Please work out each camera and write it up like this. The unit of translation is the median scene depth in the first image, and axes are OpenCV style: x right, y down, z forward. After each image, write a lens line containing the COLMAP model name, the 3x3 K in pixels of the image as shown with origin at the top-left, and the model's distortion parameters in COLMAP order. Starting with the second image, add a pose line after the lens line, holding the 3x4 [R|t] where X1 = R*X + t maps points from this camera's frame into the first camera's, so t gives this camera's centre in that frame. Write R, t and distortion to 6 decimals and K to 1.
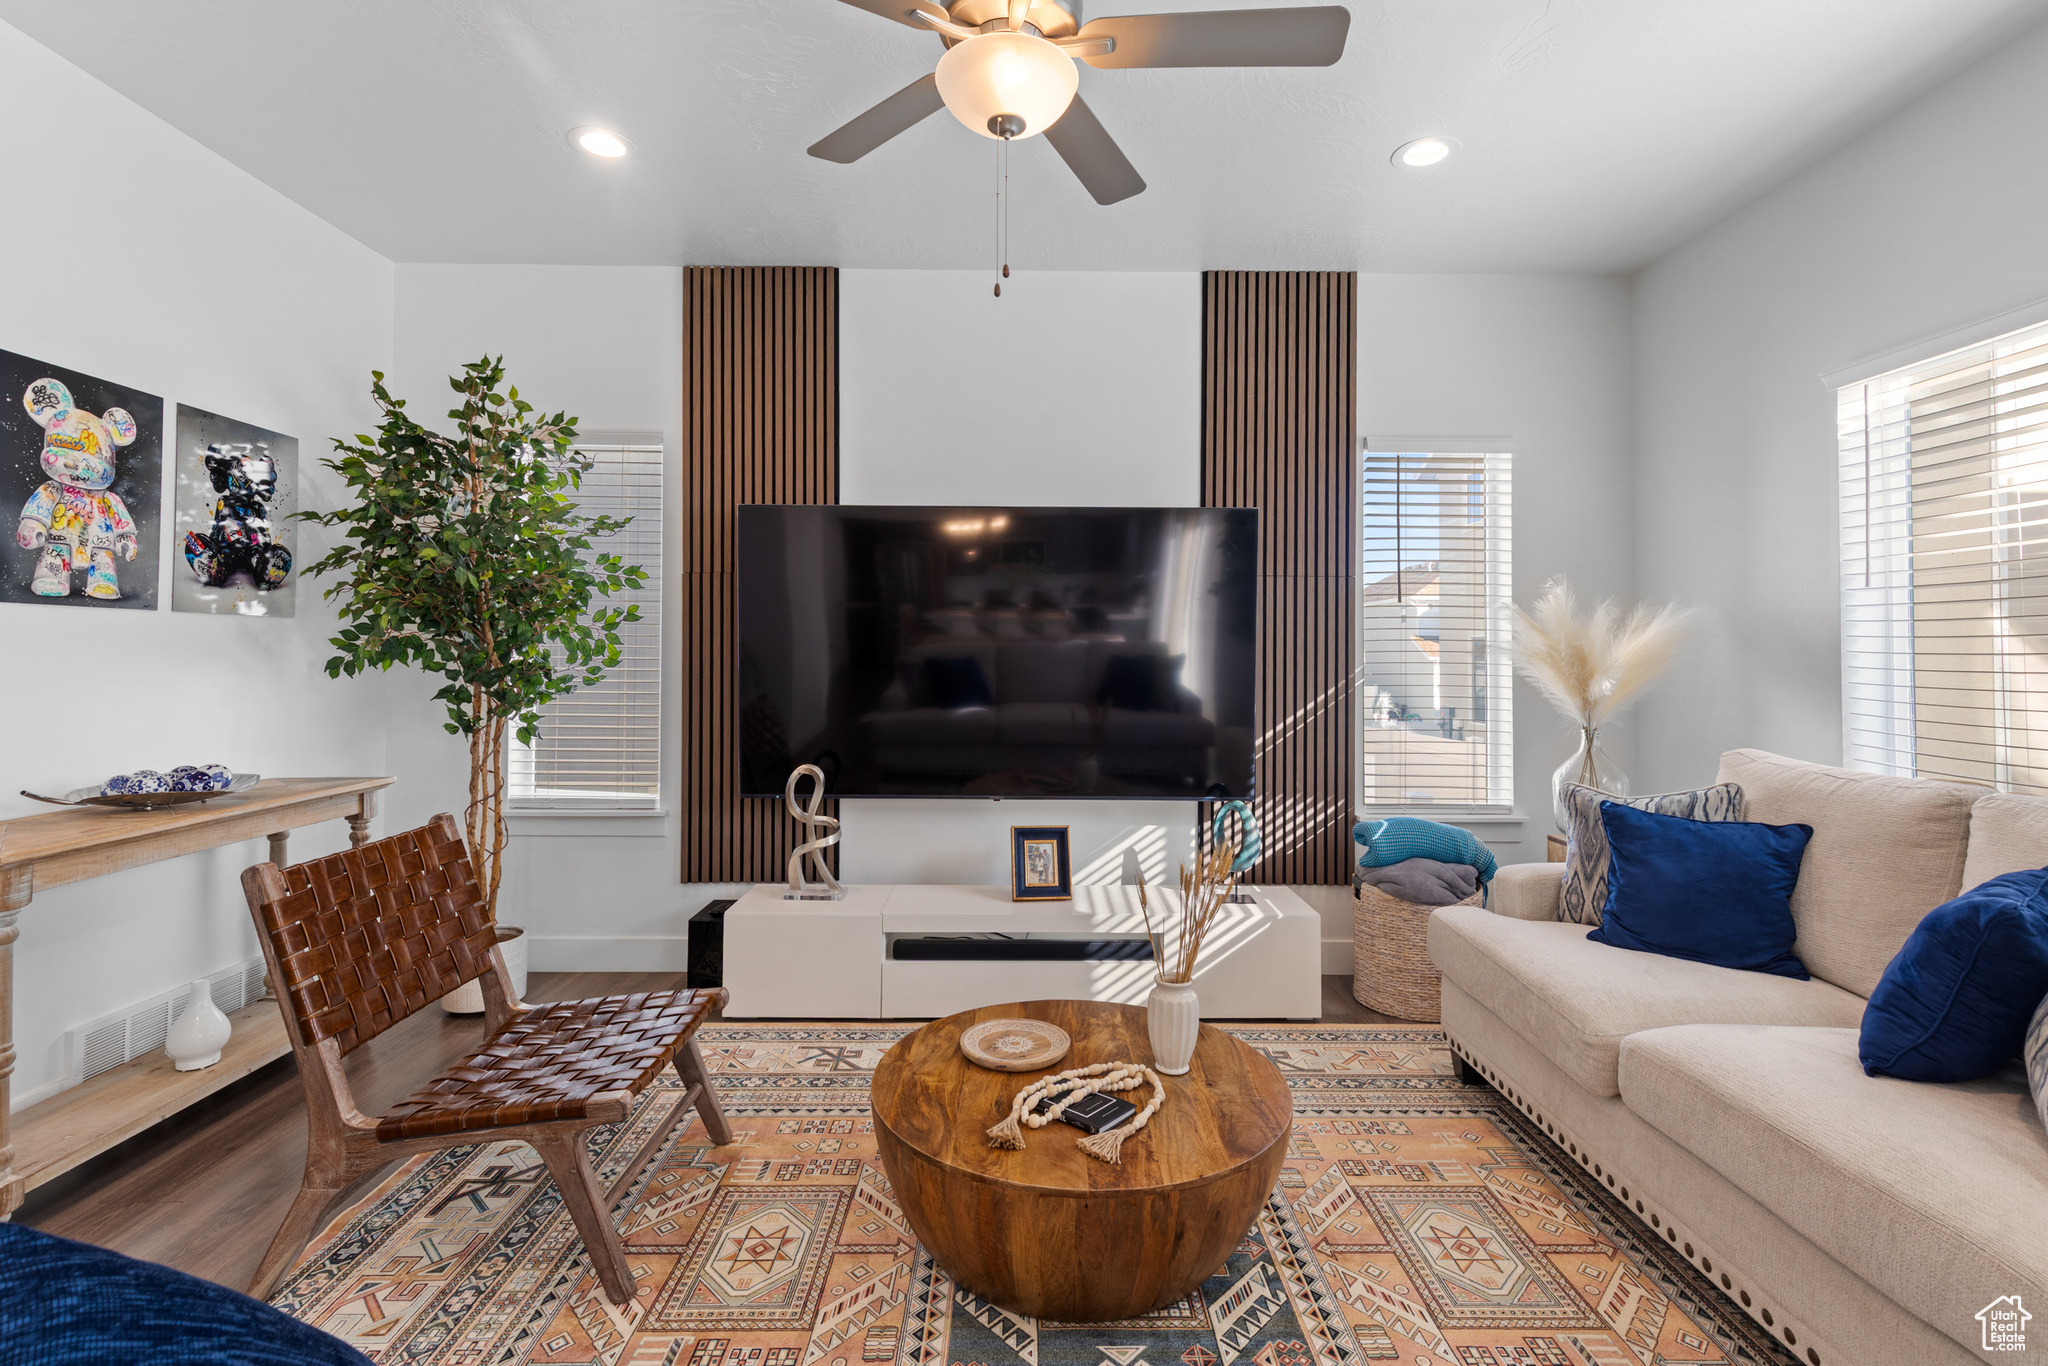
lens RADIAL K [[937.1, 0, 1023.2], [0, 937.1, 647.6], [0, 0, 1]] dist [0.007012, -0.000027]
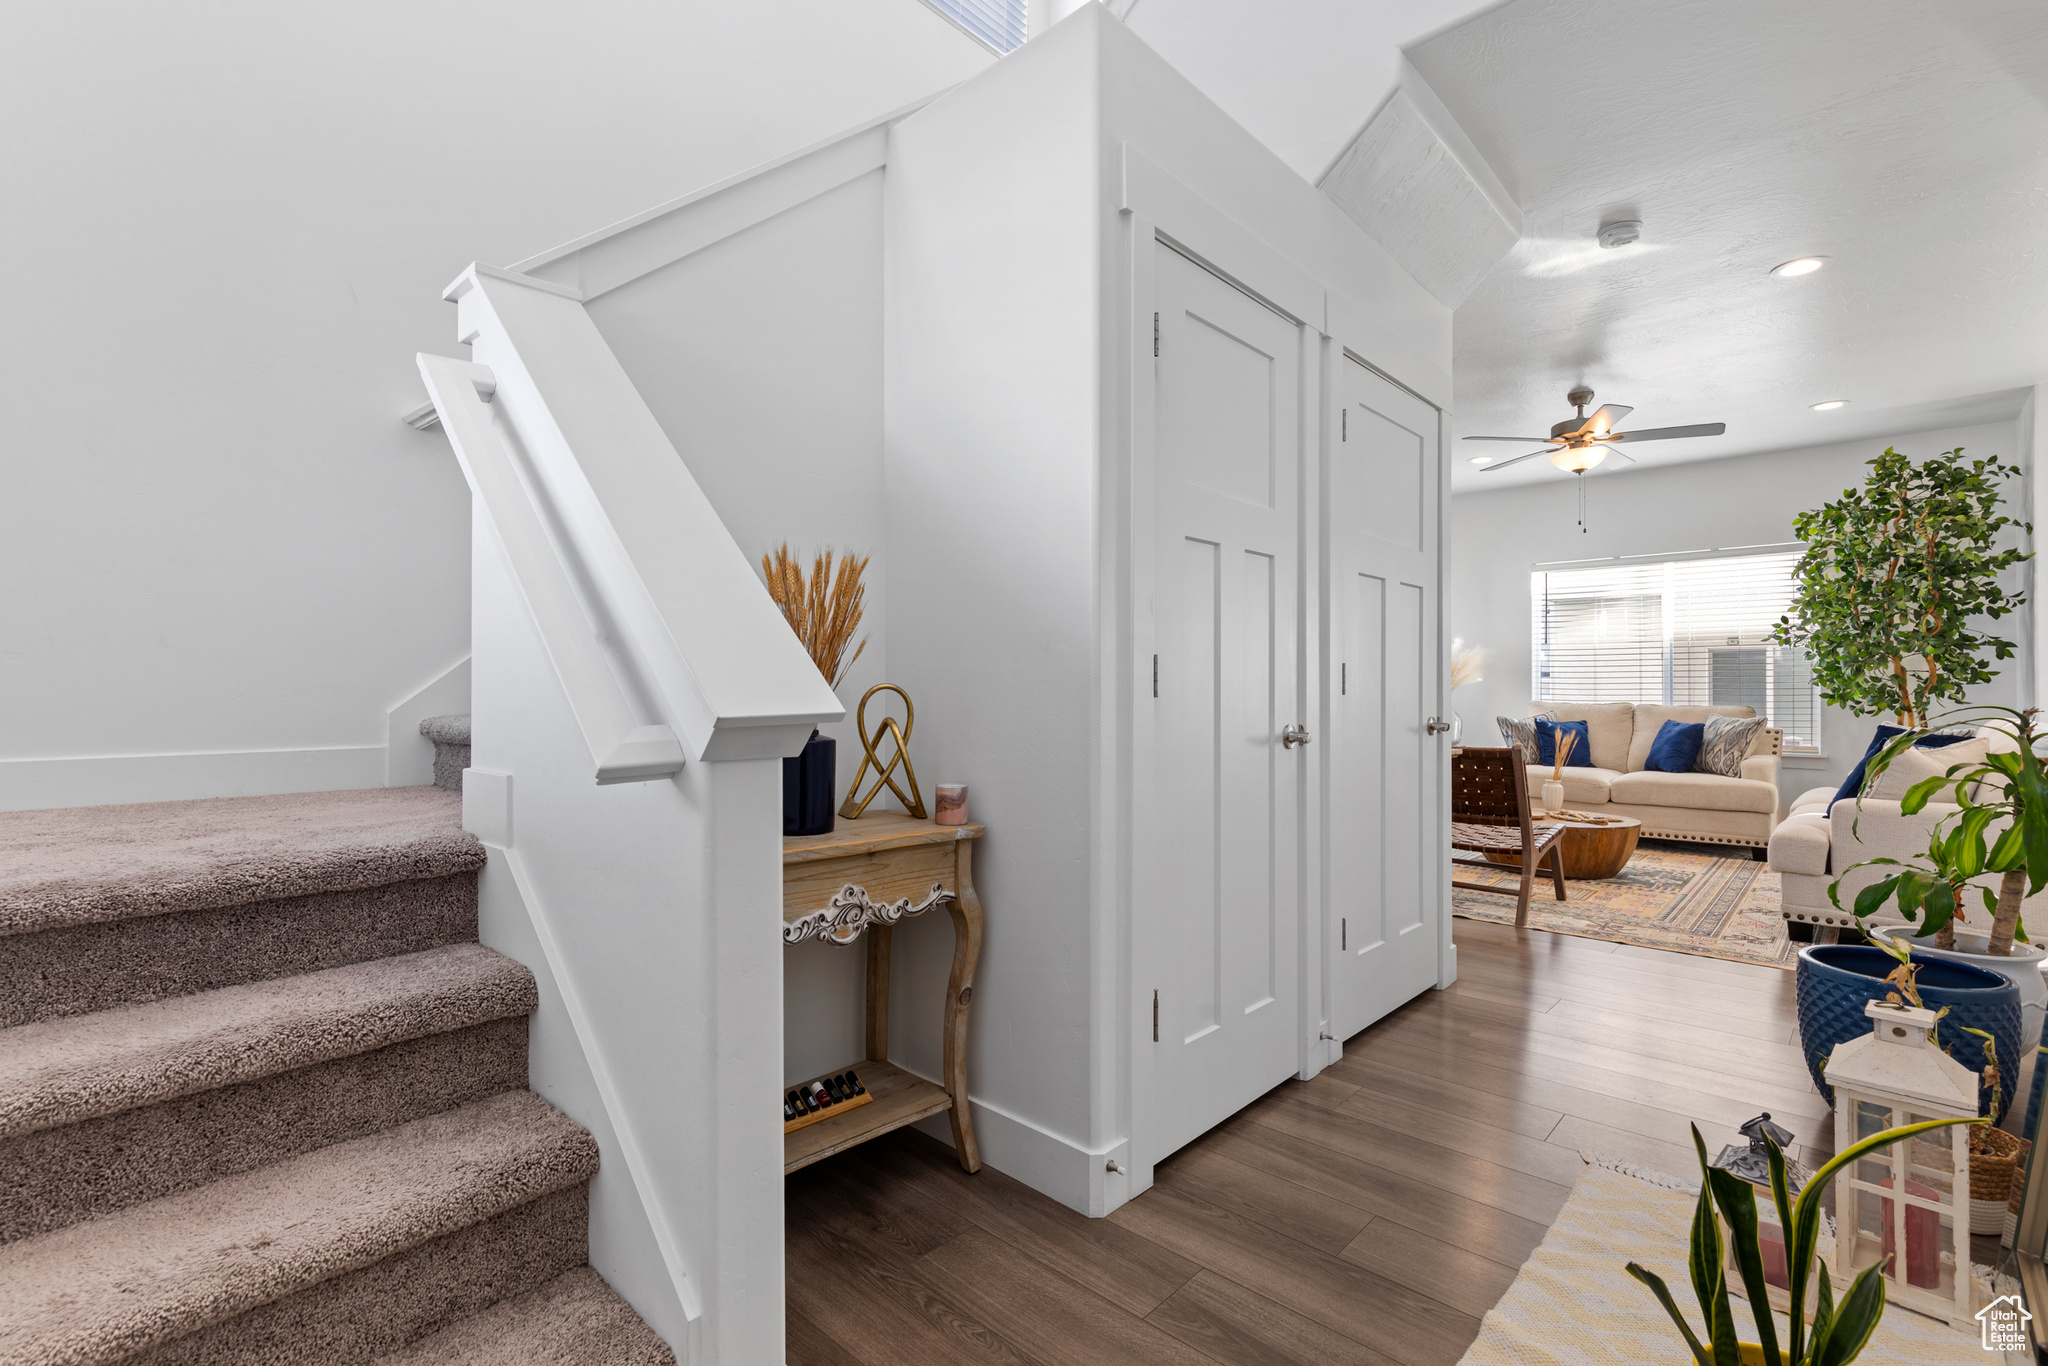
lens RADIAL K [[921.3, 0, 1032.0], [0, 921.3, 686.5], [0, 0, 1]] dist [0.007071, 0.000480]
pose [[0.685330, -0.008230, 0.728186, -1.808495], [-0.000843, 0.999927, 0.012094, 0.028588], [-0.728232, -0.008902, 0.685273, 0.166954]]
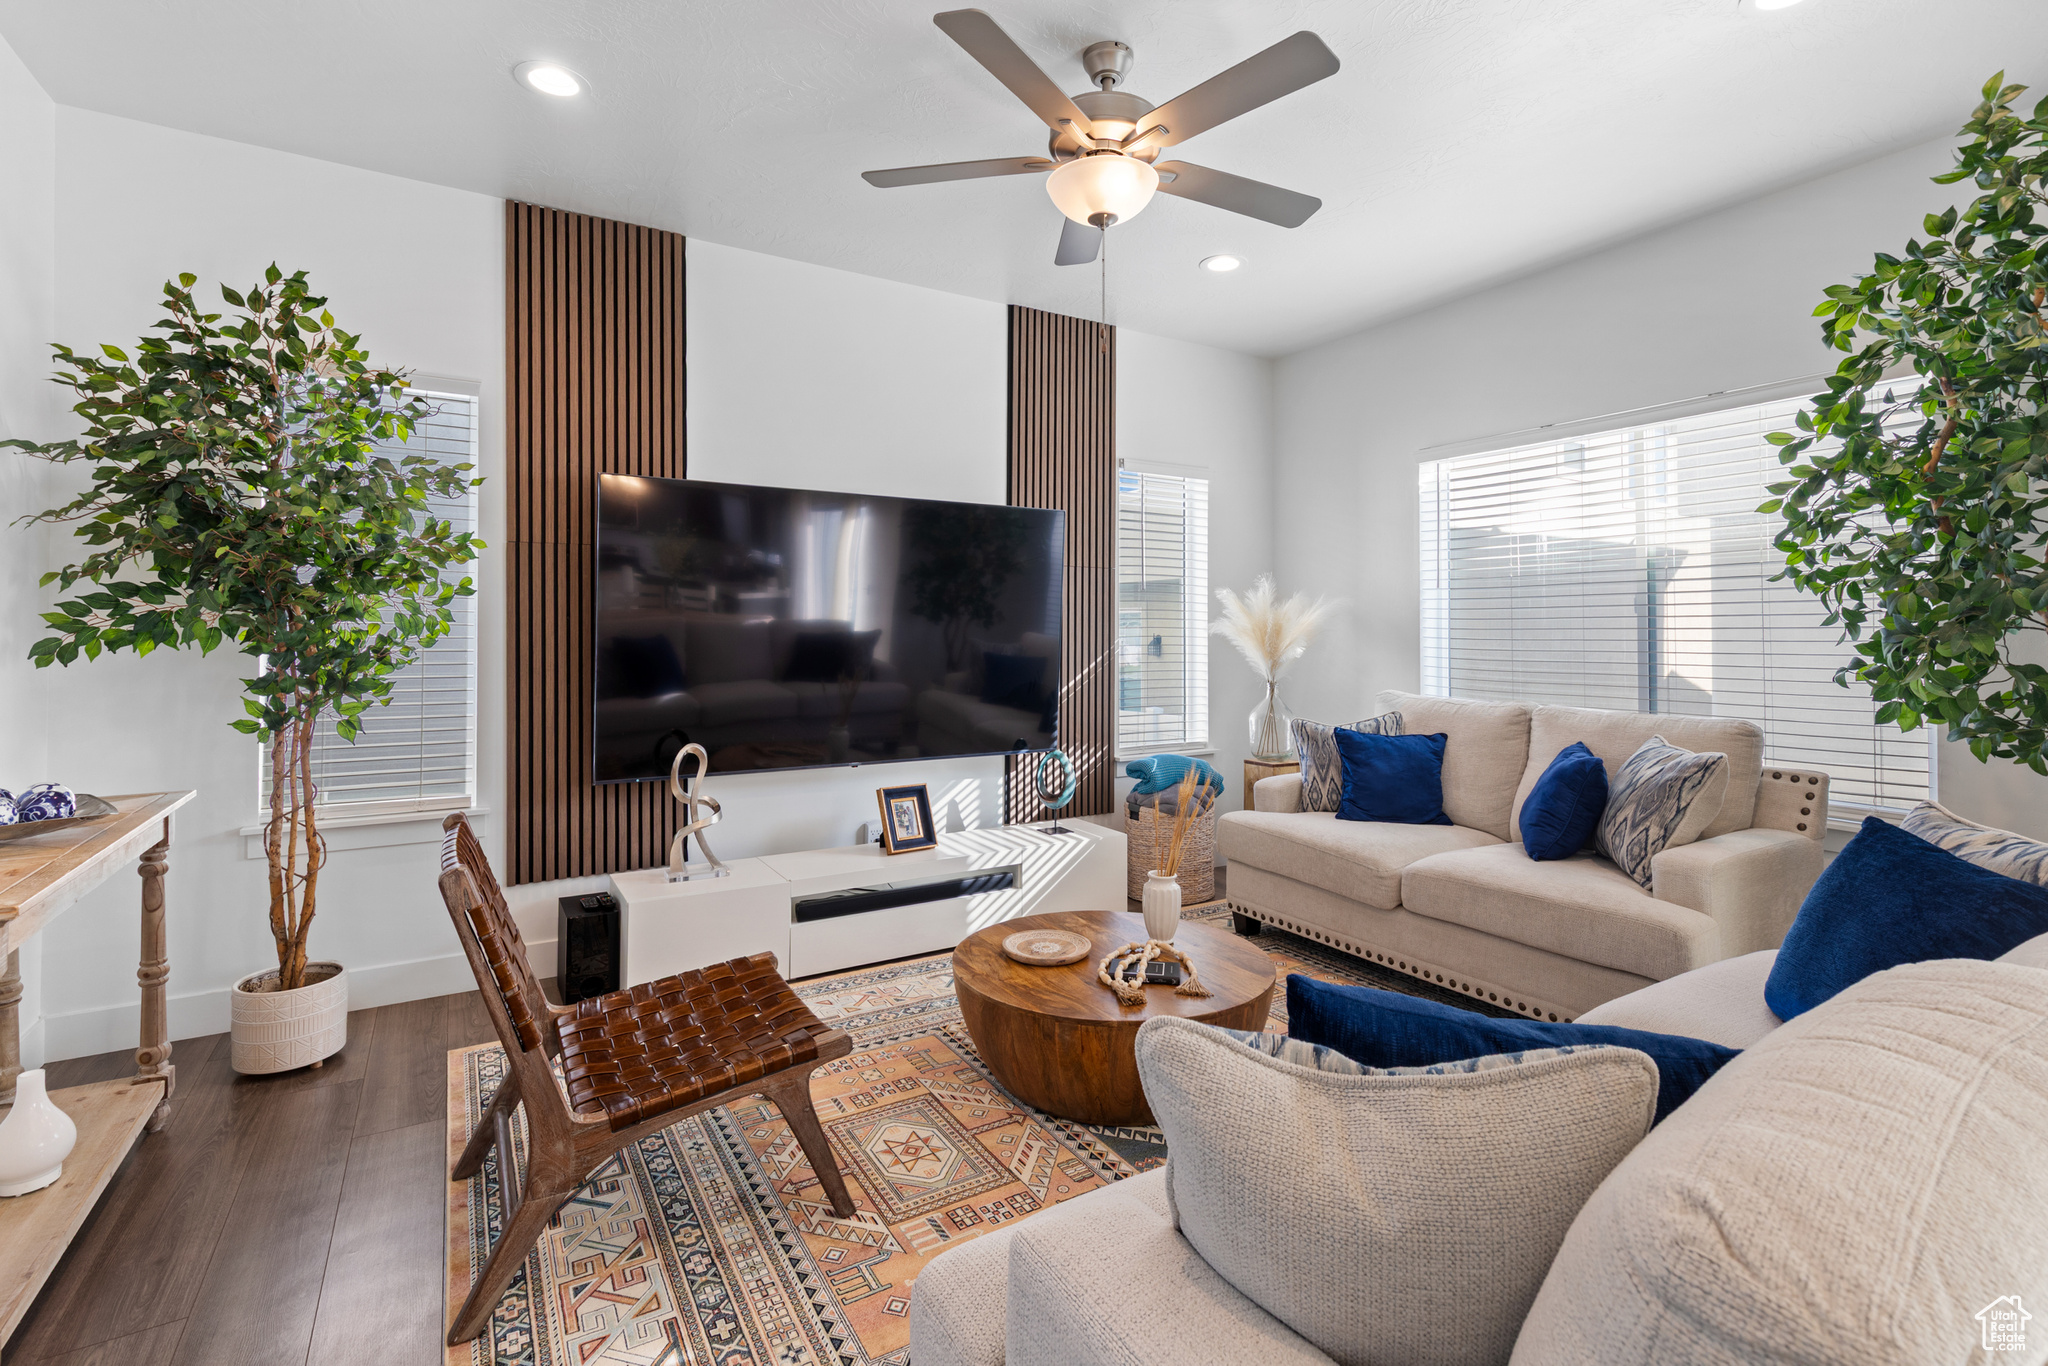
lens RADIAL K [[945.1, 0, 1019.4], [0, 945.1, 629.2], [0, 0, 1]] dist [0.008877, -0.000409]
pose [[0.861750, -0.002798, 0.507325, -0.448726], [-0.001908, 0.999960, 0.008757, -0.005197], [-0.507329, -0.008514, 0.861710, -0.036004]]
